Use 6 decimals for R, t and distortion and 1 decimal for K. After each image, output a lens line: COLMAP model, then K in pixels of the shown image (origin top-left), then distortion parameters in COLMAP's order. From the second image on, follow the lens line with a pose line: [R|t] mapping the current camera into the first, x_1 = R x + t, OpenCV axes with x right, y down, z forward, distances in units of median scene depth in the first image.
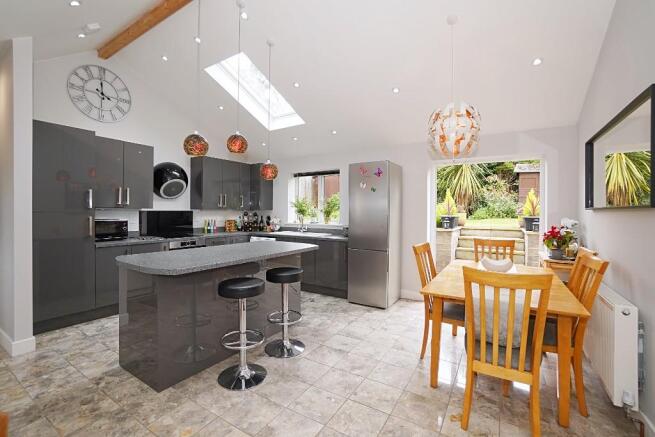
lens RADIAL K [[290.0, 0, 326.2], [0, 290.0, 211.4], [0, 0, 1]] dist [-0.064139, 0.021444]
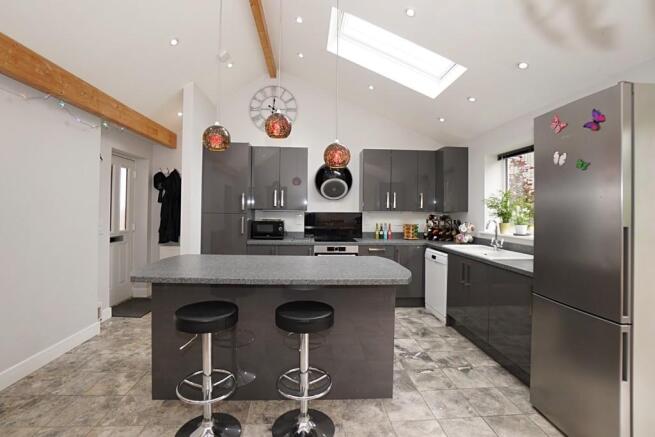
lens RADIAL K [[301.8, 0, 321.4], [0, 301.8, 205.8], [0, 0, 1]] dist [-0.068744, 0.023451]
pose [[0.569733, -0.012097, -0.821741, 0.277190], [-0.008189, 0.999758, -0.020396, -0.003728], [0.821789, 0.018349, 0.569496, 0.435819]]
